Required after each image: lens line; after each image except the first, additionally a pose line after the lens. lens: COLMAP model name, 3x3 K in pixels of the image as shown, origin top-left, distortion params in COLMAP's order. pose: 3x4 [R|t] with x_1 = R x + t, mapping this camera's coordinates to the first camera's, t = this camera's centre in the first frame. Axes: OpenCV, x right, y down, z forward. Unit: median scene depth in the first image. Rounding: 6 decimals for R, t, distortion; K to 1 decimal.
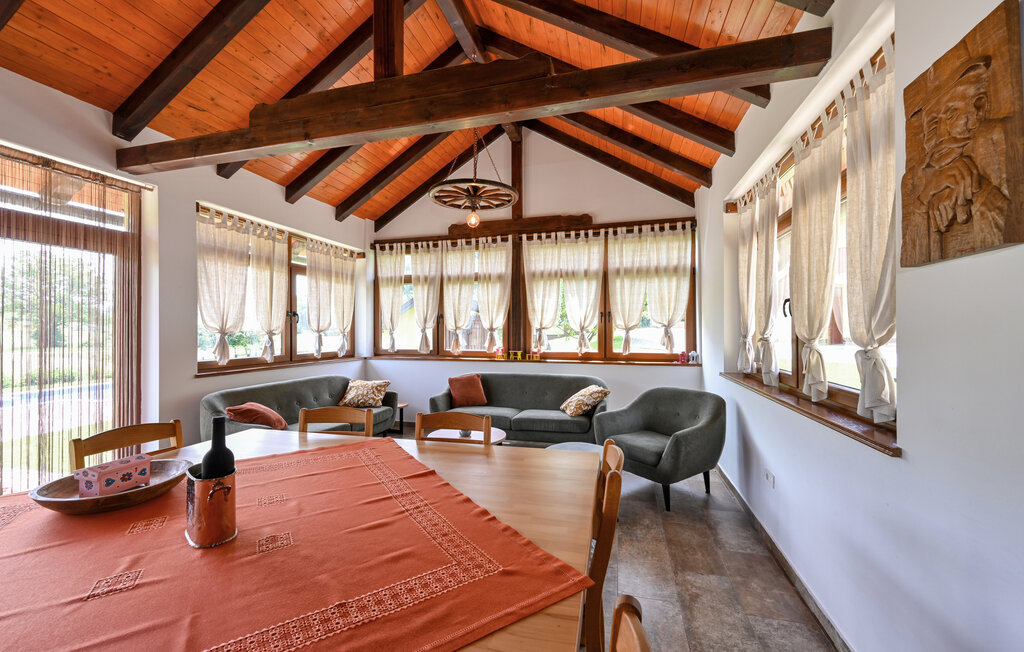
lens RADIAL K [[381.3, 0, 522.0], [0, 381.3, 326.2], [0, 0, 1]] dist [-0.001653, -0.000085]
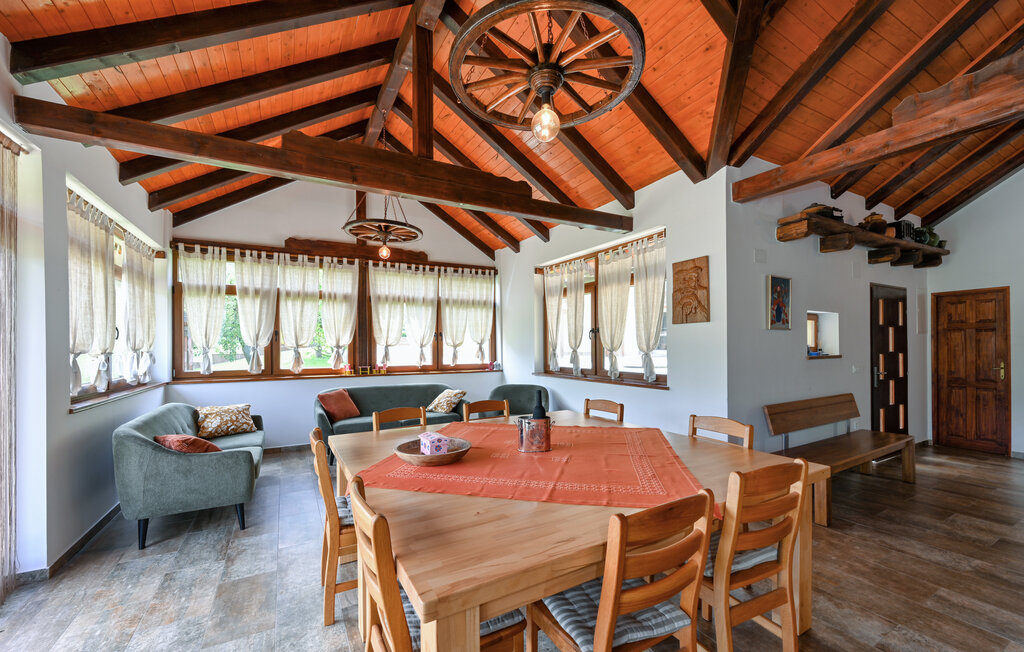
lens RADIAL K [[381.3, 0, 501.3], [0, 381.3, 342.8], [0, 0, 1]] dist [-0.001653, -0.000085]
pose [[0.741764, 0.002516, 0.670657, -0.455079], [-0.000700, 0.999995, -0.002977, -0.000163], [-0.670661, 0.001739, 0.741762, -0.069832]]
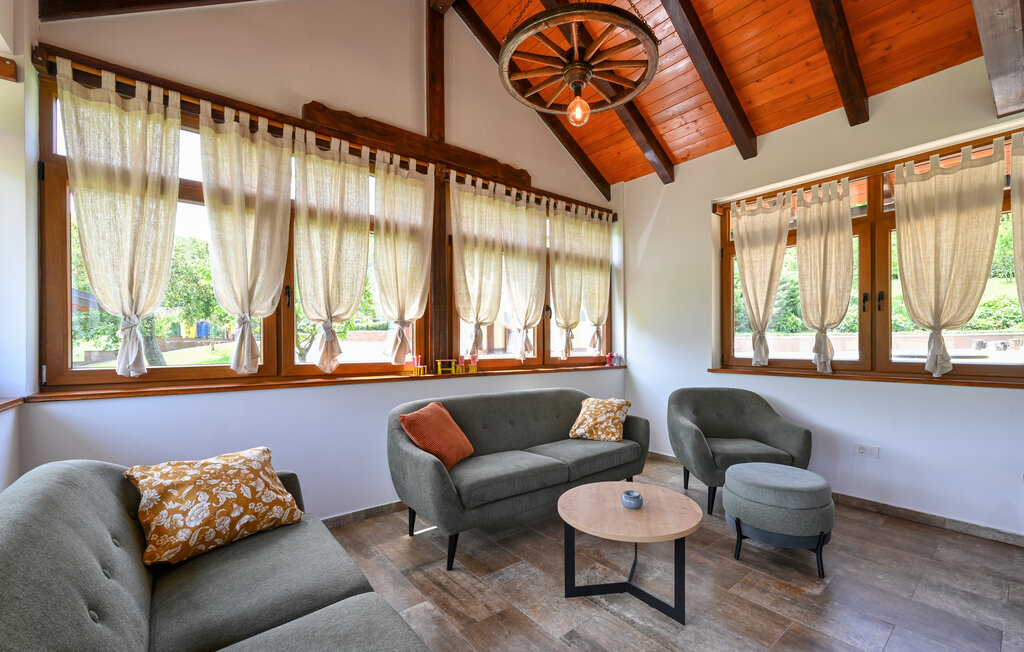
lens RADIAL K [[418.5, 0, 530.3], [0, 418.5, 342.3], [0, 0, 1]] dist [-0.003458, 0.000927]
pose [[0.613595, 0.001534, 0.789619, -0.455281], [-0.005226, 0.999984, 0.002118, 0.035135], [-0.789603, -0.005426, 0.613594, 0.486631]]
